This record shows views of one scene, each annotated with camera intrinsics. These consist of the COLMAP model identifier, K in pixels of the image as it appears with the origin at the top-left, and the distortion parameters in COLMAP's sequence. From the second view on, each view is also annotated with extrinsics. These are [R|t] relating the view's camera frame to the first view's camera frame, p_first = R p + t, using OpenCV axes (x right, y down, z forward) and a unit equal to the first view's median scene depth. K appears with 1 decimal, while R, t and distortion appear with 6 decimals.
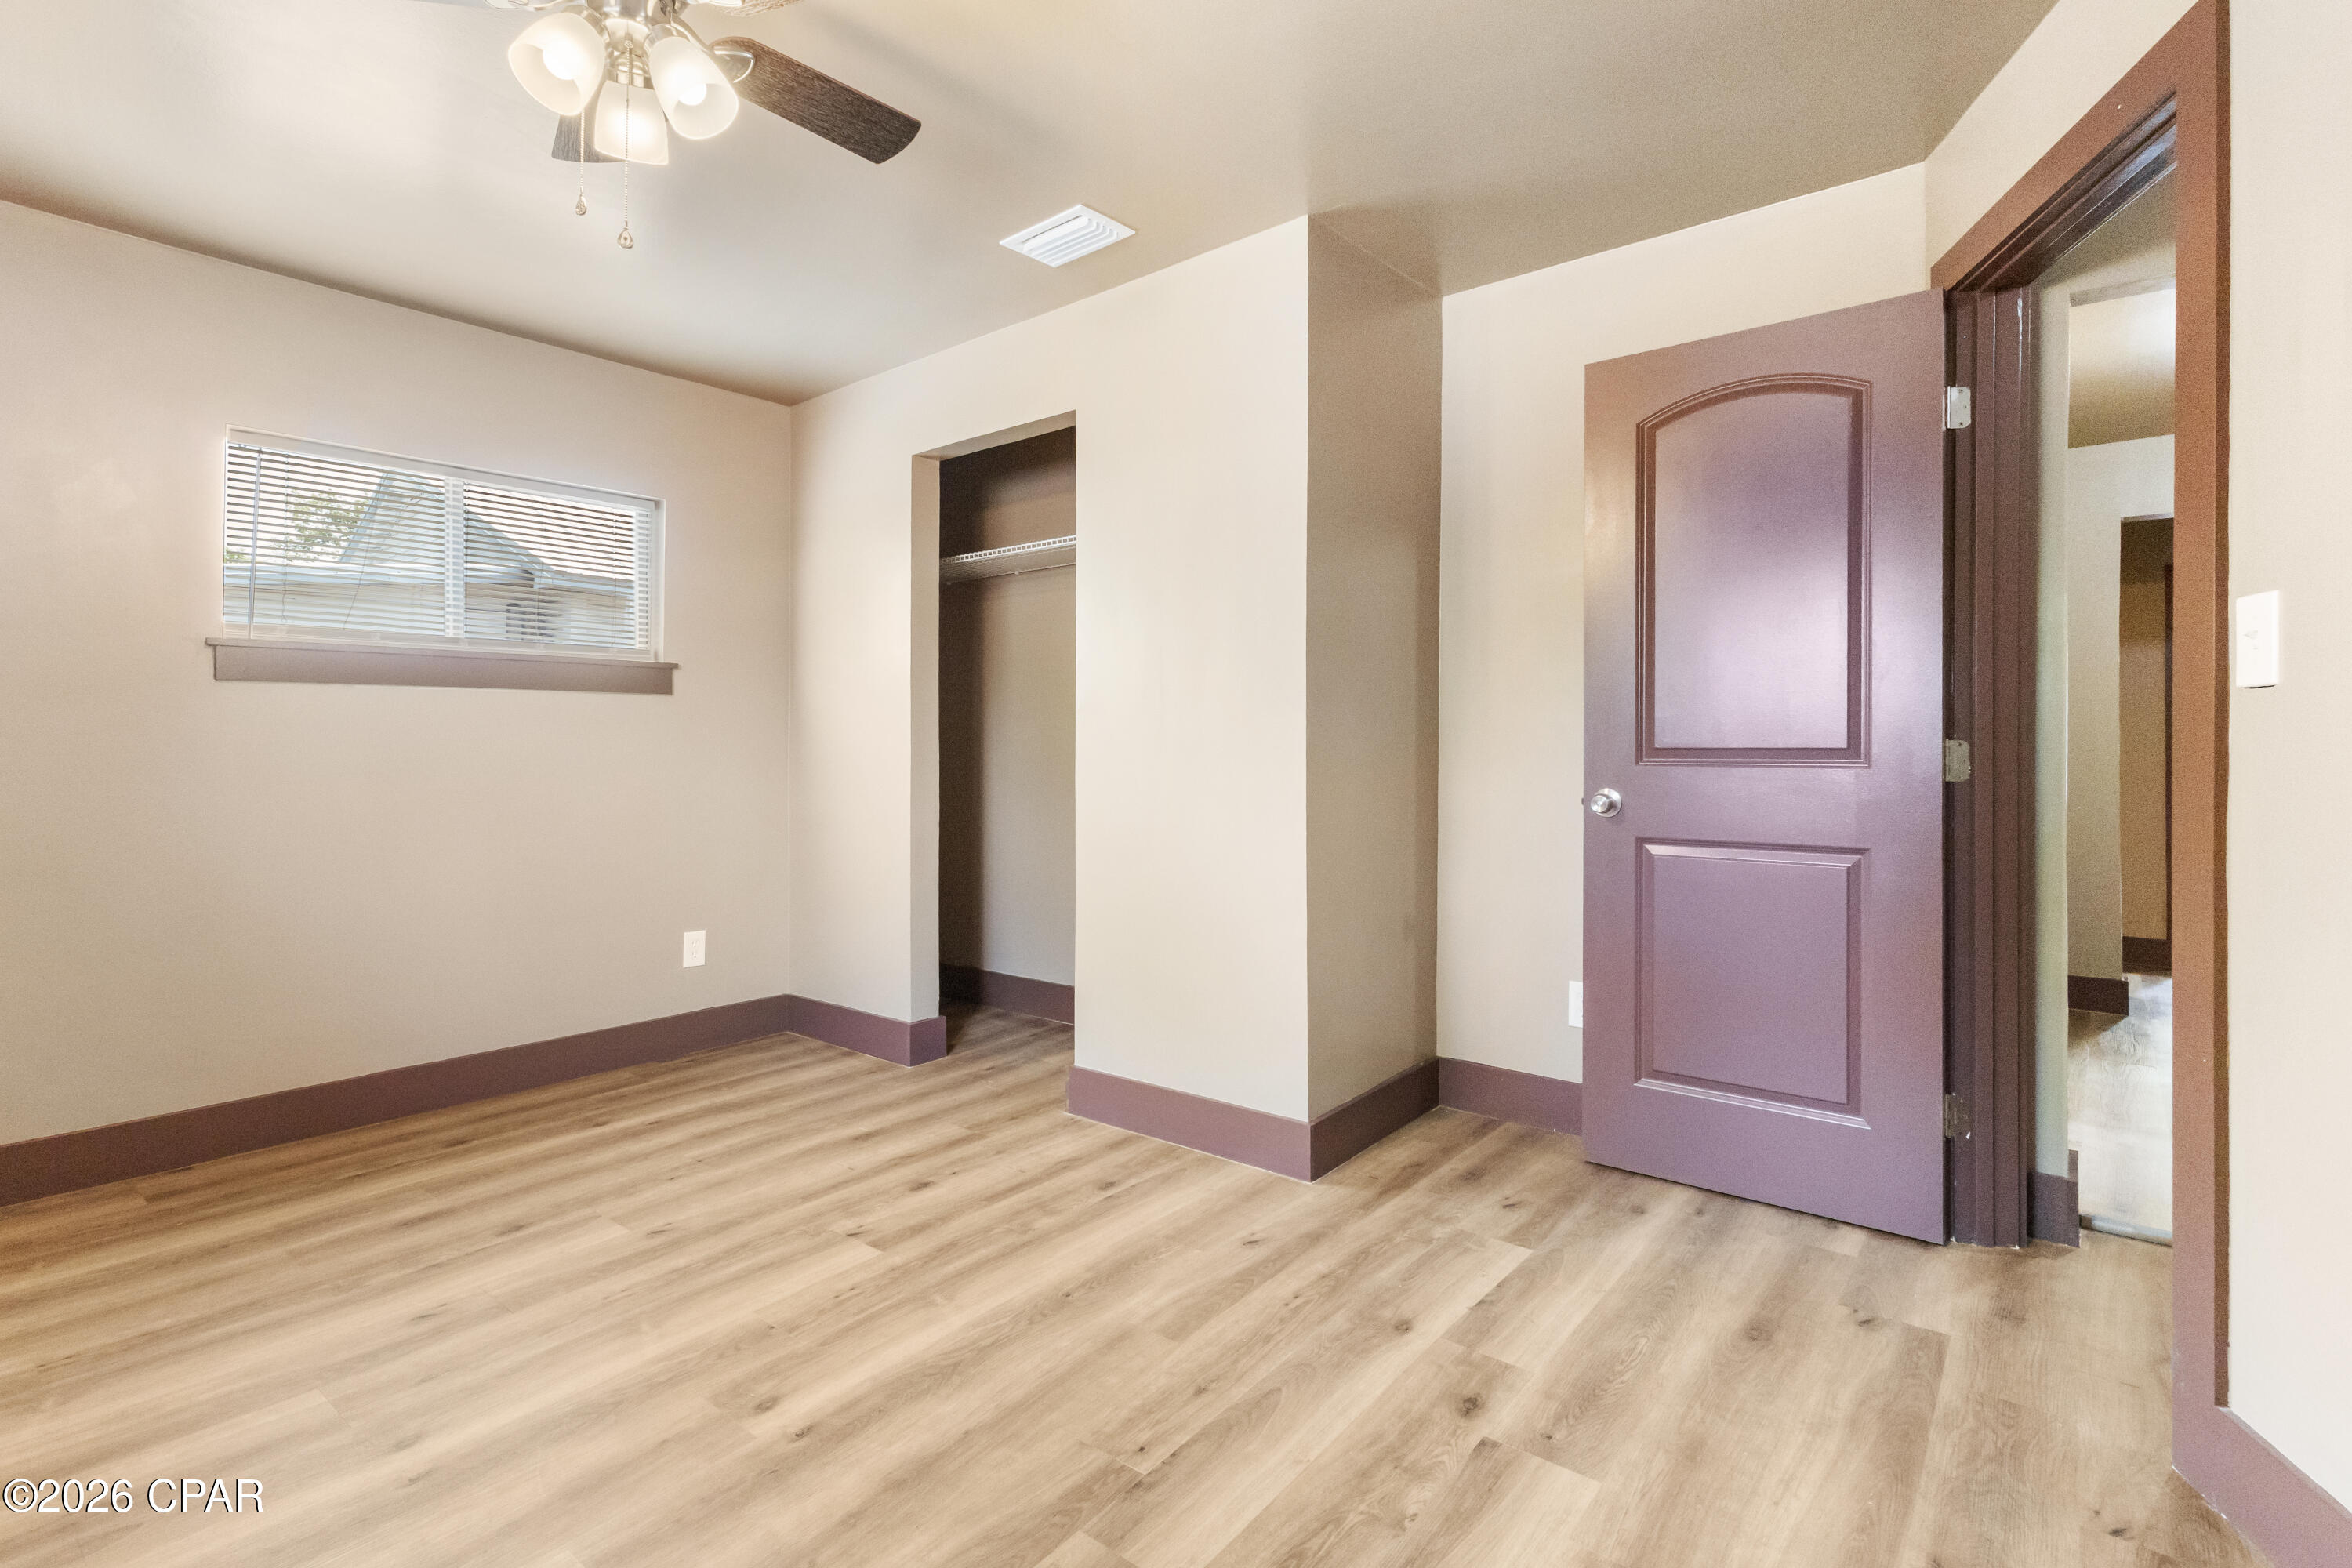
lens RADIAL K [[1103.9, 0, 1171.8], [0, 1103.9, 781.3], [0, 0, 1]] dist [0.002282, 0.000978]
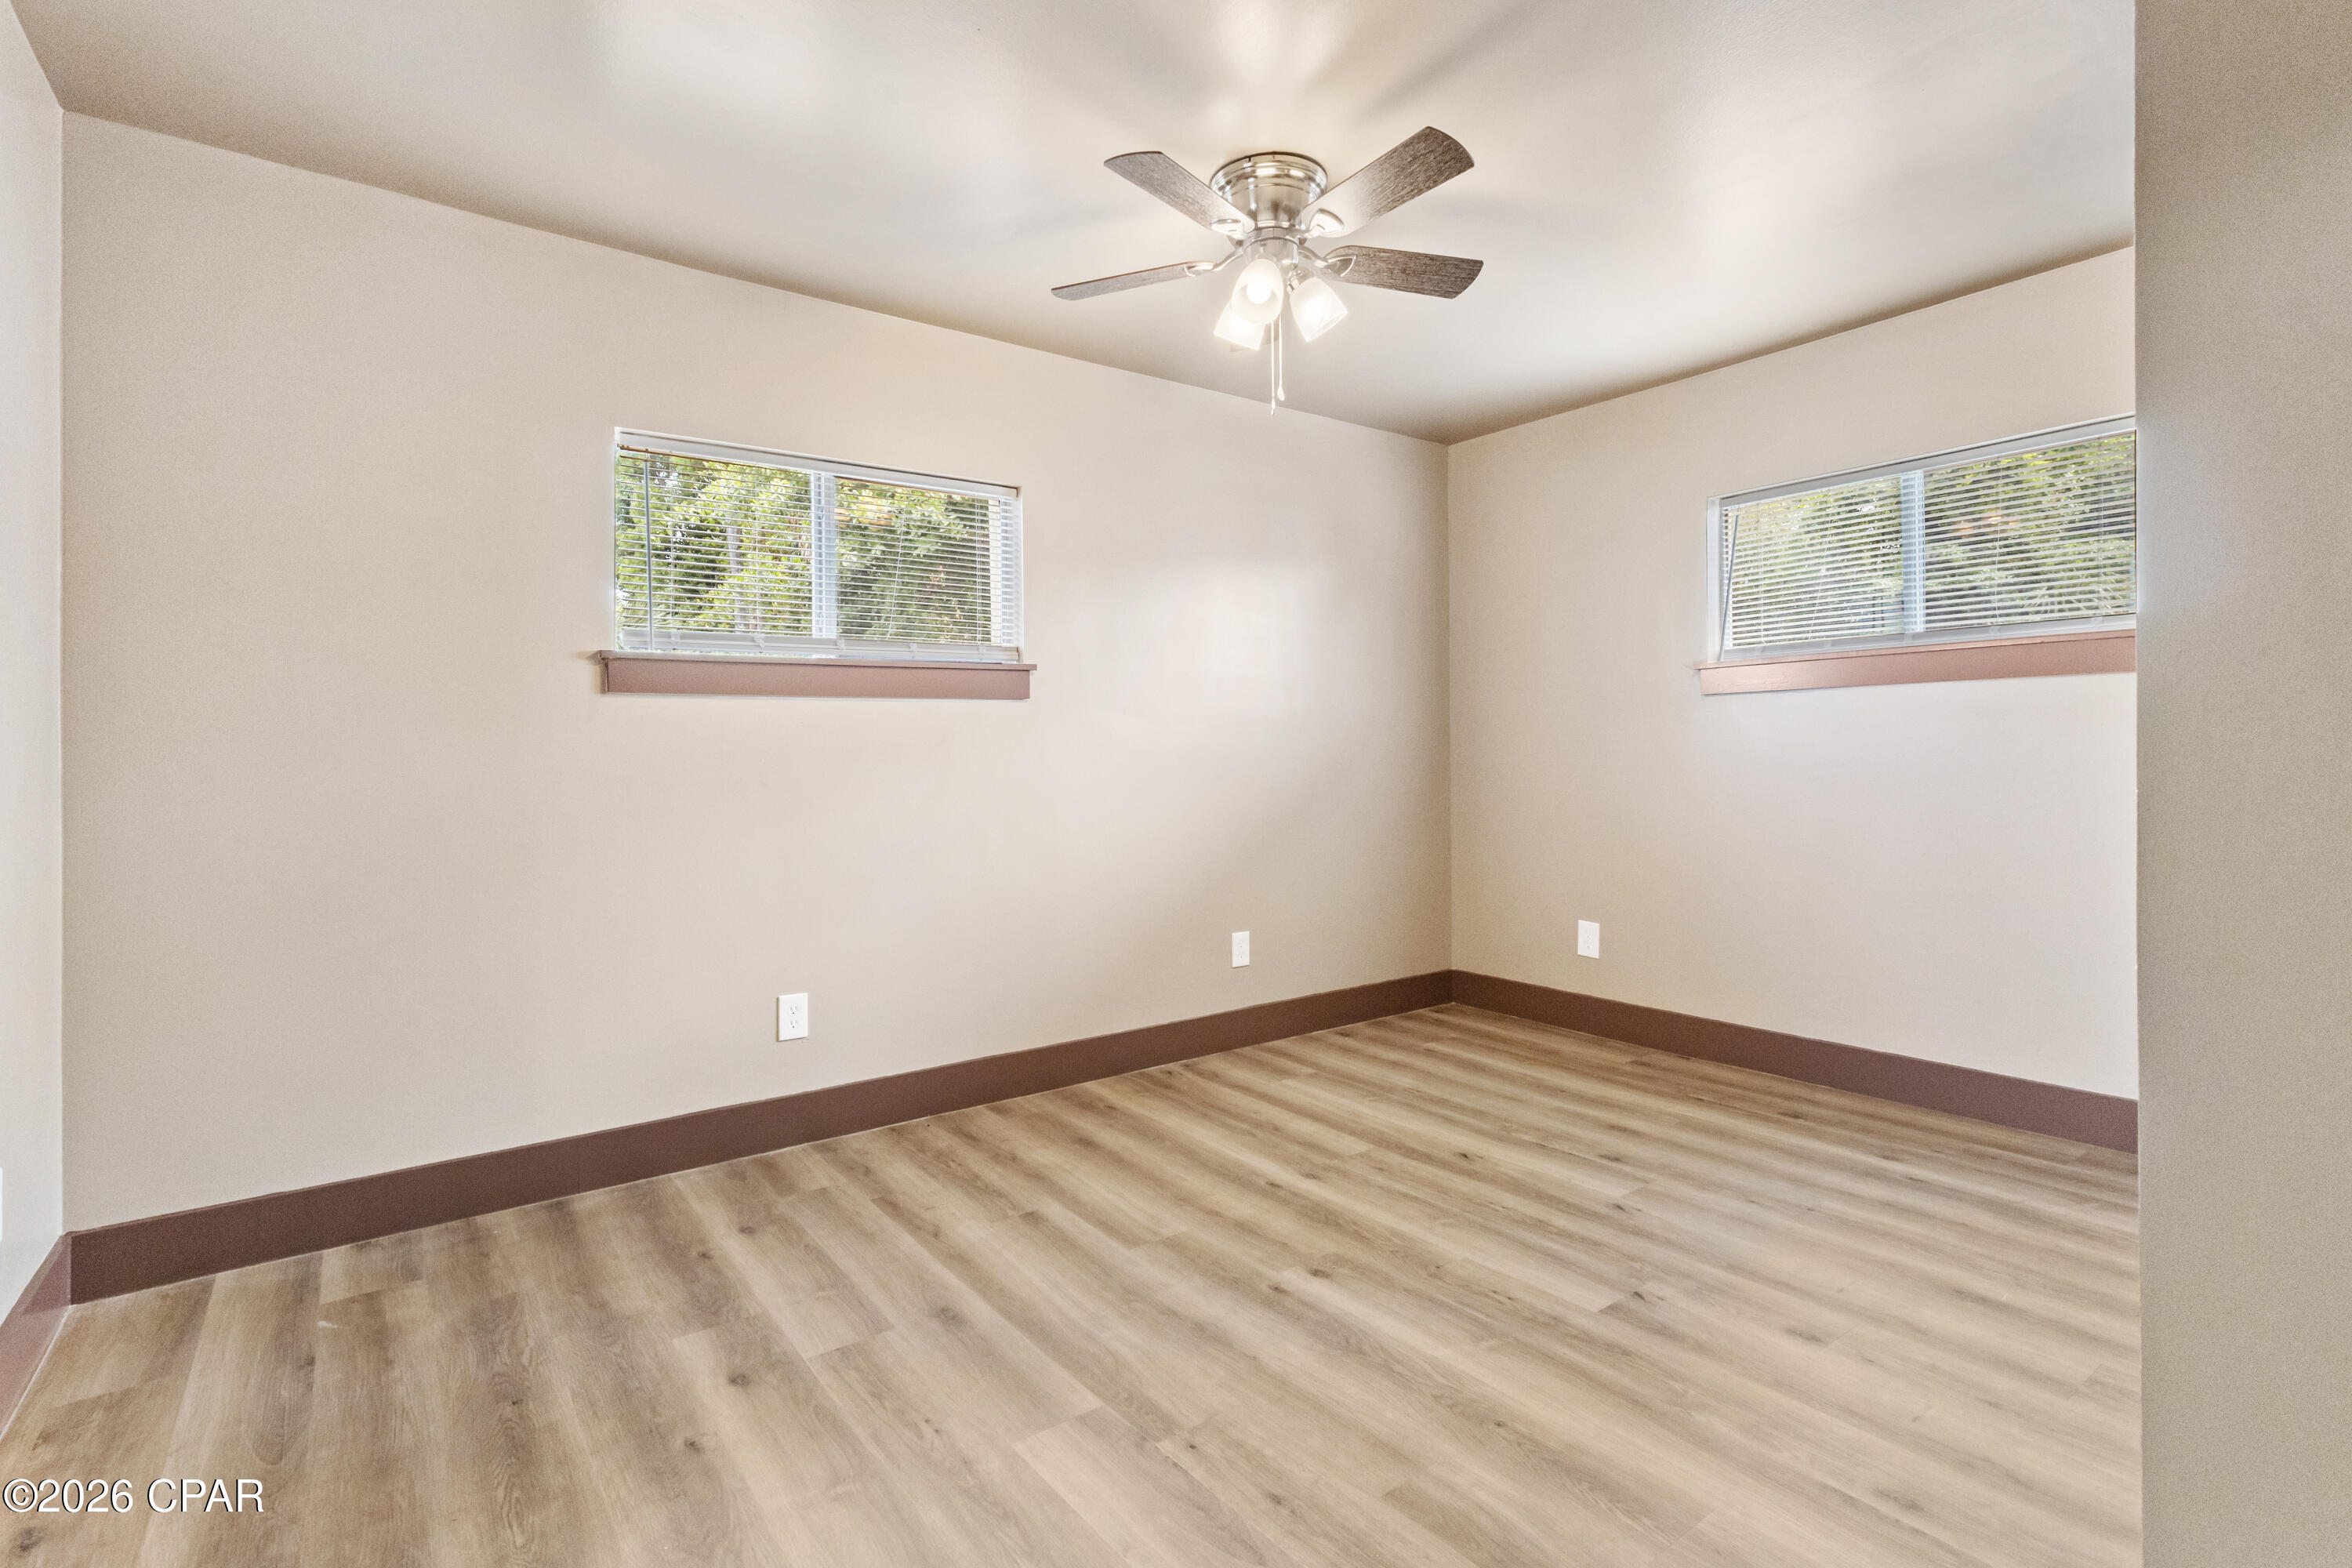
lens RADIAL K [[1103.9, 0, 1172.9], [0, 1103.9, 760.5], [0, 0, 1]] dist [0.002282, 0.000978]
pose [[-0.251487, 0.012640, -0.967778, 0.652994], [-0.015701, 0.999730, 0.017137, -0.029329], [0.967733, 0.019505, -0.251221, 0.841014]]
